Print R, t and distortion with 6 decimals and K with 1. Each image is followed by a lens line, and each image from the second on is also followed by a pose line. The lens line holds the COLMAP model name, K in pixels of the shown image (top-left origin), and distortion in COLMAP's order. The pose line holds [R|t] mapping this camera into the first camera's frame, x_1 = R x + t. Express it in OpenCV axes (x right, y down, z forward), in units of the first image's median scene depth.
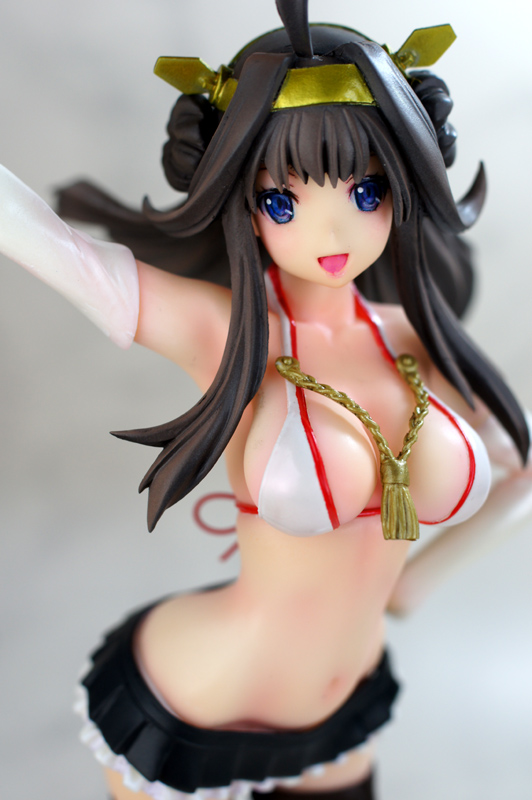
lens RADIAL K [[1448.4, 0, 266.0], [0, 1448.4, 400.0], [0, 0, 1]] dist [-0.180822, -0.043717]
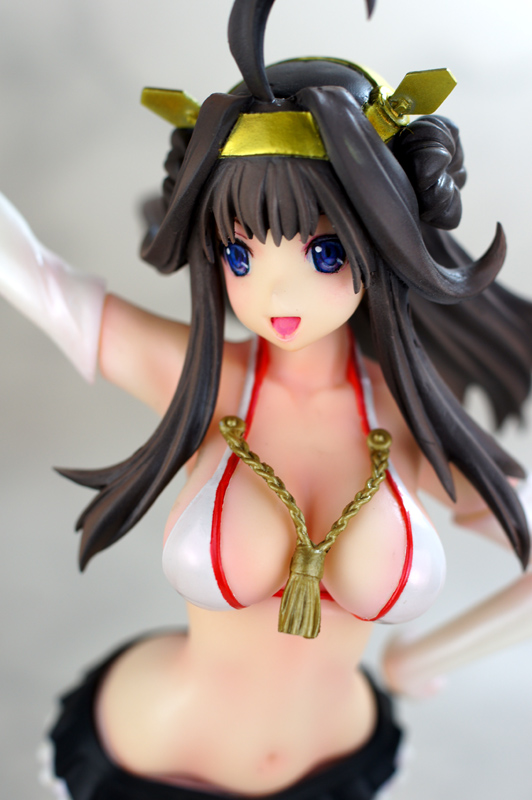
lens RADIAL K [[1448.4, 0, 266.0], [0, 1448.4, 400.0], [0, 0, 1]] dist [-0.180822, -0.043717]
pose [[0.920370, 0.141317, -0.364622, 0.378789], [-0.122600, 0.989685, 0.074109, -0.114300], [0.371334, -0.023505, 0.928202, 0.137278]]
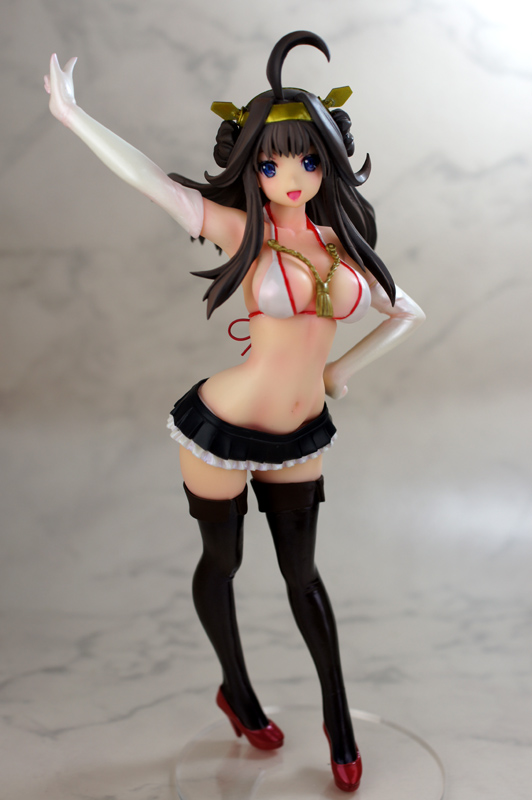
lens RADIAL K [[1448.4, 0, 266.0], [0, 1448.4, 400.0], [0, 0, 1]] dist [-0.180822, -0.043717]
pose [[0.999818, -0.000705, -0.019075, 0.045460], [-0.001202, 0.995008, -0.099786, 0.421836], [0.019050, 0.099790, 0.994826, -1.102707]]
